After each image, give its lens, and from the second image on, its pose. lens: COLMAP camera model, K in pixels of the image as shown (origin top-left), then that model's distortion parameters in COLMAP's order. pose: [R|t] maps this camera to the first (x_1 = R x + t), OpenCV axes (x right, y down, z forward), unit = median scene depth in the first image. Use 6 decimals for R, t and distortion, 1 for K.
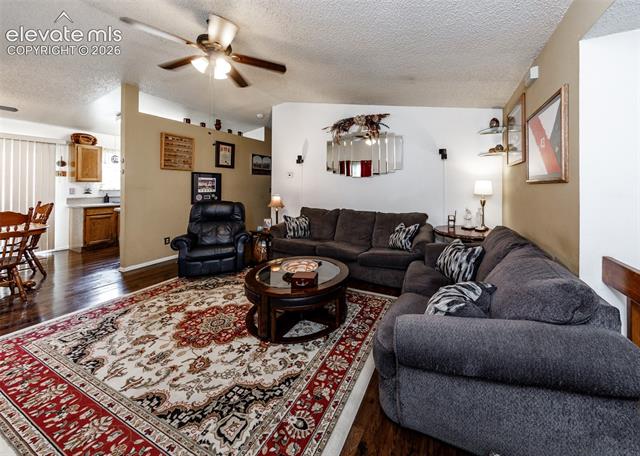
lens RADIAL K [[226.3, 0, 344.3], [0, 226.3, 185.8], [0, 0, 1]] dist [-0.000932, -0.000319]
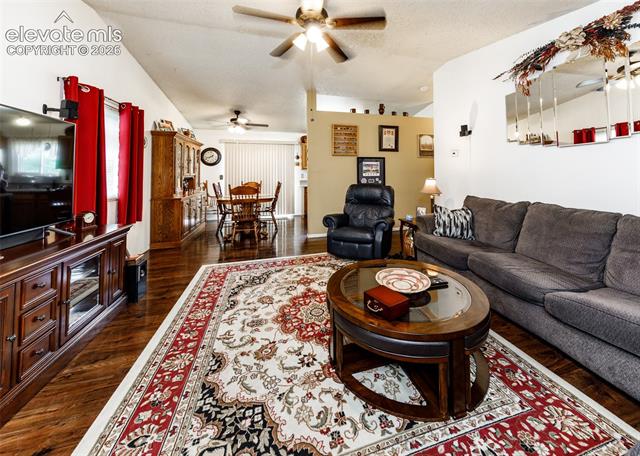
lens RADIAL K [[233.8, 0, 346.2], [0, 233.8, 168.7], [0, 0, 1]] dist [0.001673, -0.000063]
pose [[0.662108, -0.029246, -0.748838, 0.137447], [0.010109, 0.999496, -0.030097, 0.031337], [0.749341, 0.012358, 0.662069, 0.256248]]
